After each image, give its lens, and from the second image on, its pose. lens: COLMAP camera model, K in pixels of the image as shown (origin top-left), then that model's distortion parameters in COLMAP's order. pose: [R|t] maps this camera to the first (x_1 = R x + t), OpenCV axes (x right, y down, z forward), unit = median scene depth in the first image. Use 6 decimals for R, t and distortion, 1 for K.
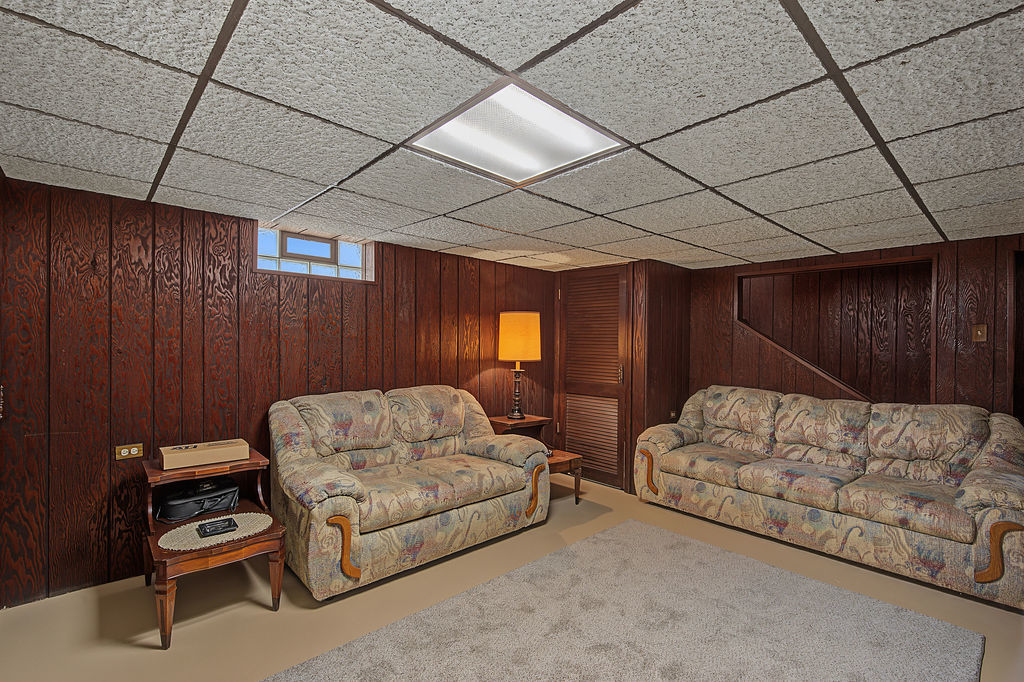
lens RADIAL K [[470.1, 0, 510.0], [0, 470.1, 347.4], [0, 0, 1]] dist [0.000625, -0.000168]
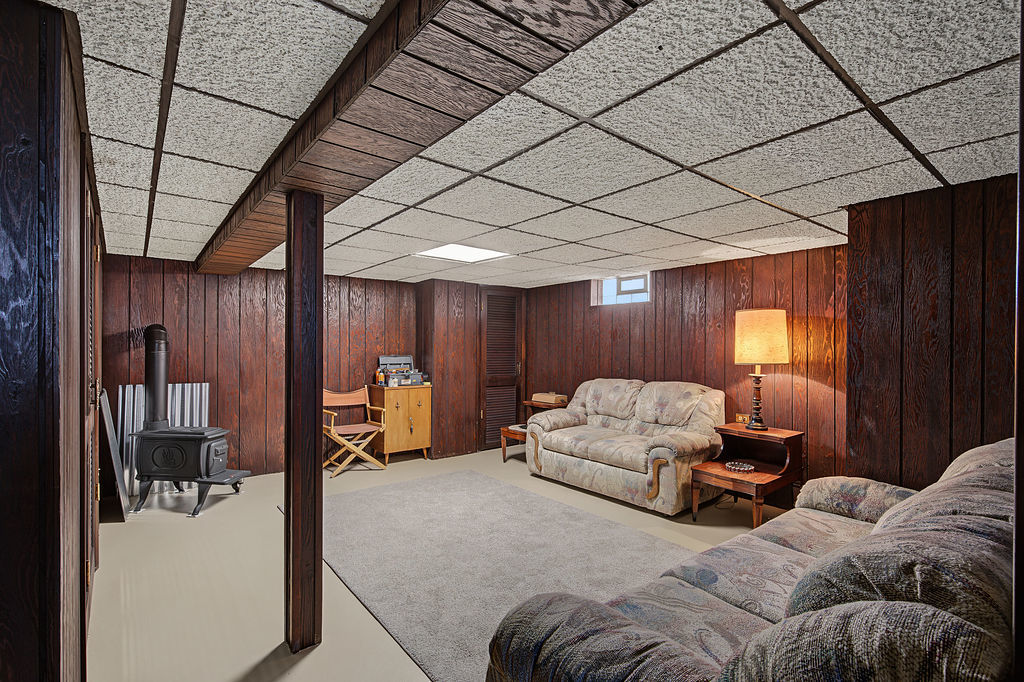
lens RADIAL K [[470.1, 0, 510.0], [0, 470.1, 347.4], [0, 0, 1]] dist [0.000625, -0.000168]
pose [[-0.055260, -0.006224, -0.998453, 1.142900], [-0.005698, 0.999966, -0.005918, 0.003682], [0.998456, 0.005363, -0.055294, 0.701943]]
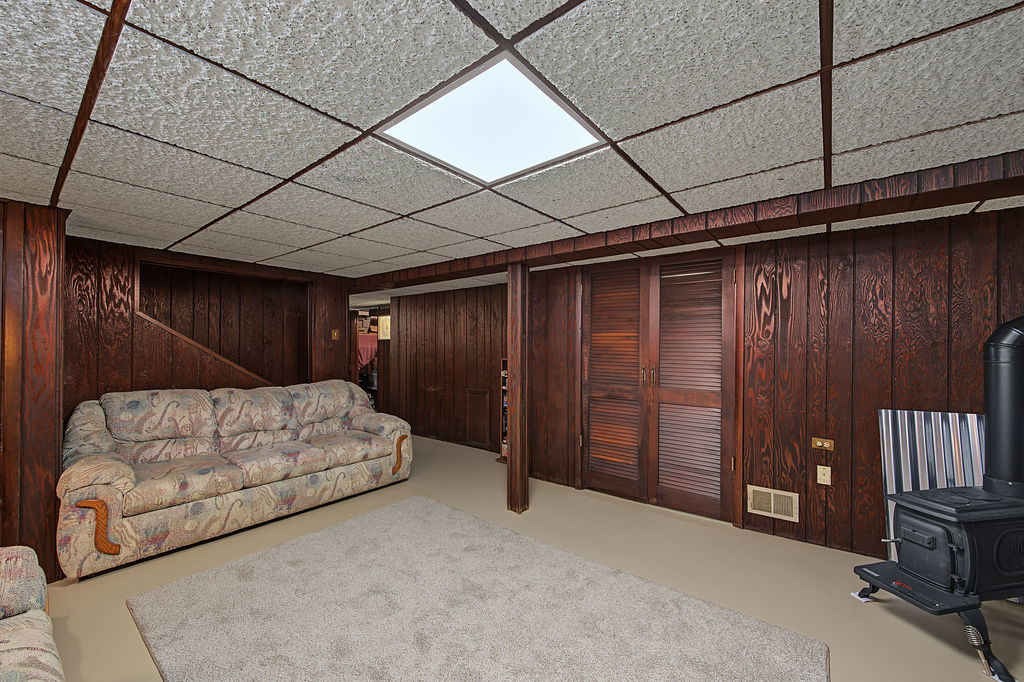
lens RADIAL K [[404.1, 0, 511.0], [0, 404.1, 345.4], [0, 0, 1]] dist [0.000478, -0.000166]
pose [[-0.164481, -0.012567, 0.986300, -0.425446], [-0.001296, 0.999921, 0.012524, -0.009399], [-0.986379, 0.000782, -0.164484, 0.576993]]
